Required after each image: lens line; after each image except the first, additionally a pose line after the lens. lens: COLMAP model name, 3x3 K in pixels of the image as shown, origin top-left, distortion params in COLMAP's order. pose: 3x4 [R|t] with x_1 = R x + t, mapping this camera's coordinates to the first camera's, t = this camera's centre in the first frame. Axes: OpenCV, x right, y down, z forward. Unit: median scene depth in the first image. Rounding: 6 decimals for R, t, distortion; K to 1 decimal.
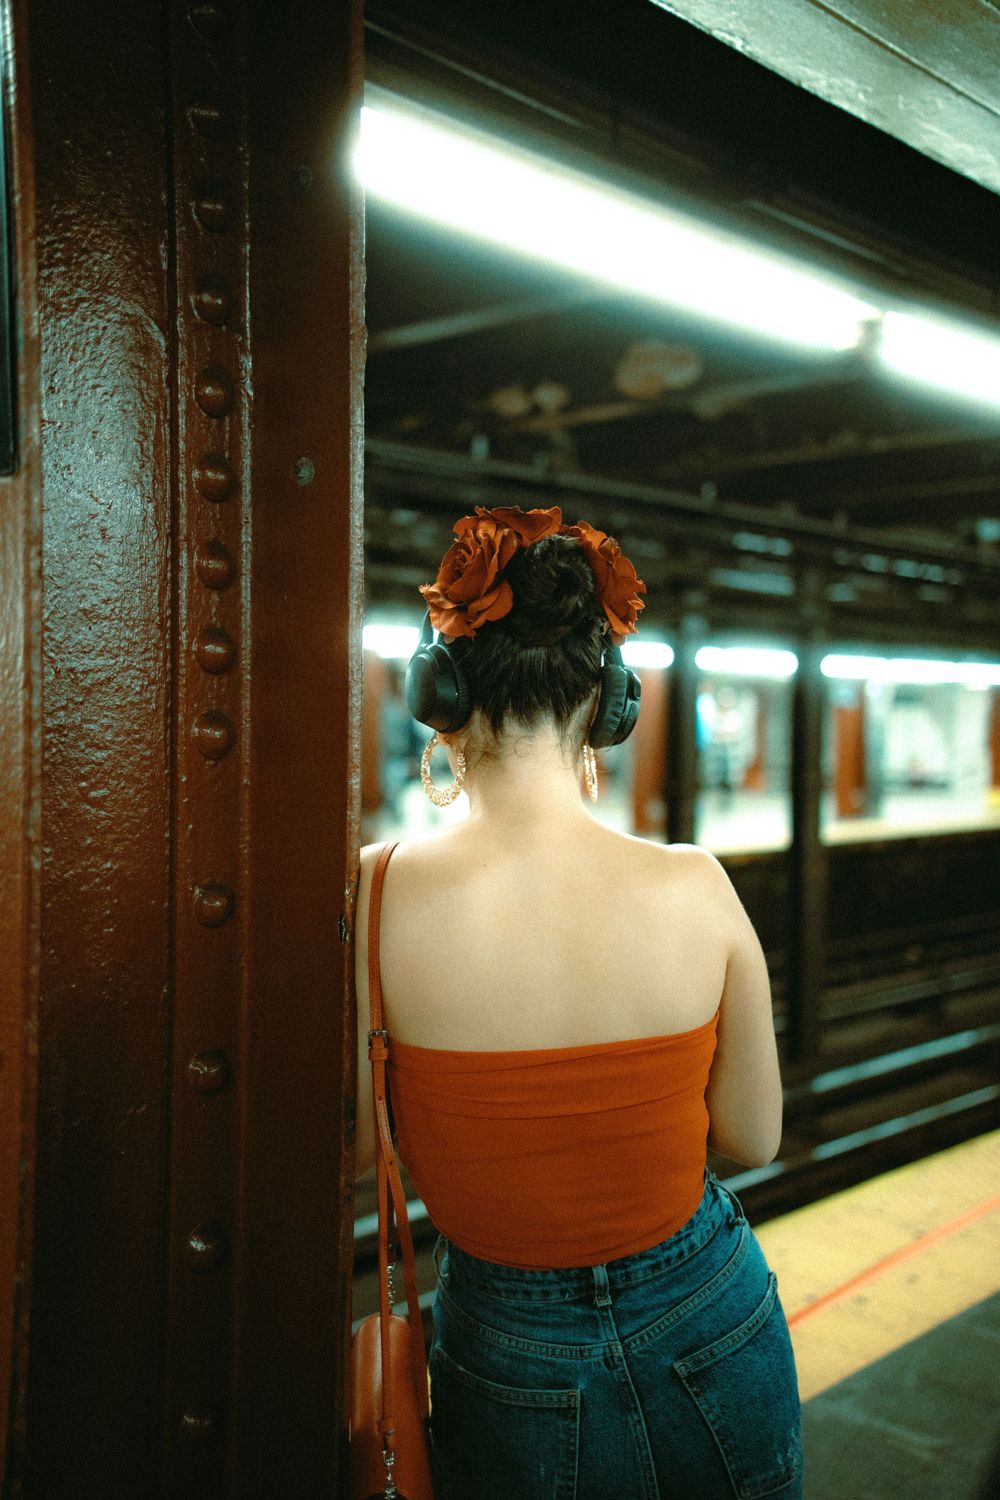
lens RADIAL K [[1598.7, 0, 500.0], [0, 1598.7, 750.0], [0, 0, 1]] dist [0.018909, 0.173855]
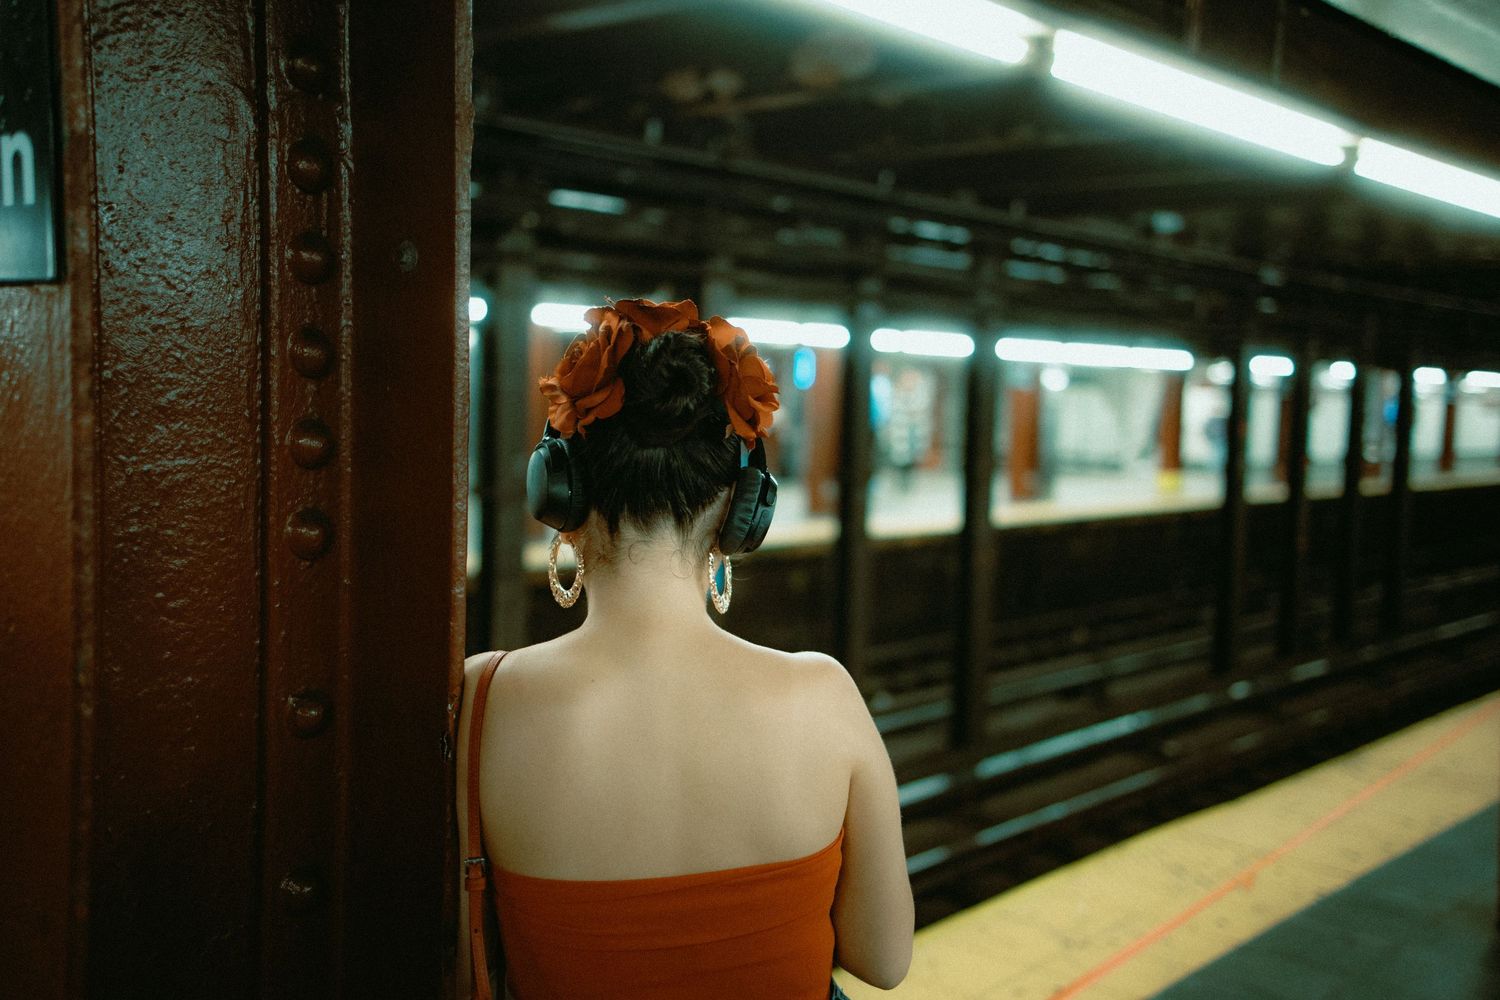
lens RADIAL K [[1598.7, 0, 750.0], [0, 1598.7, 500.0], [0, 0, 1]] dist [0.018909, 0.173855]
pose [[0.998844, 0.014880, 0.045717, 0.035259], [-0.017067, 0.998710, 0.047831, -0.078873], [-0.044946, -0.048556, 0.997809, 0.055887]]
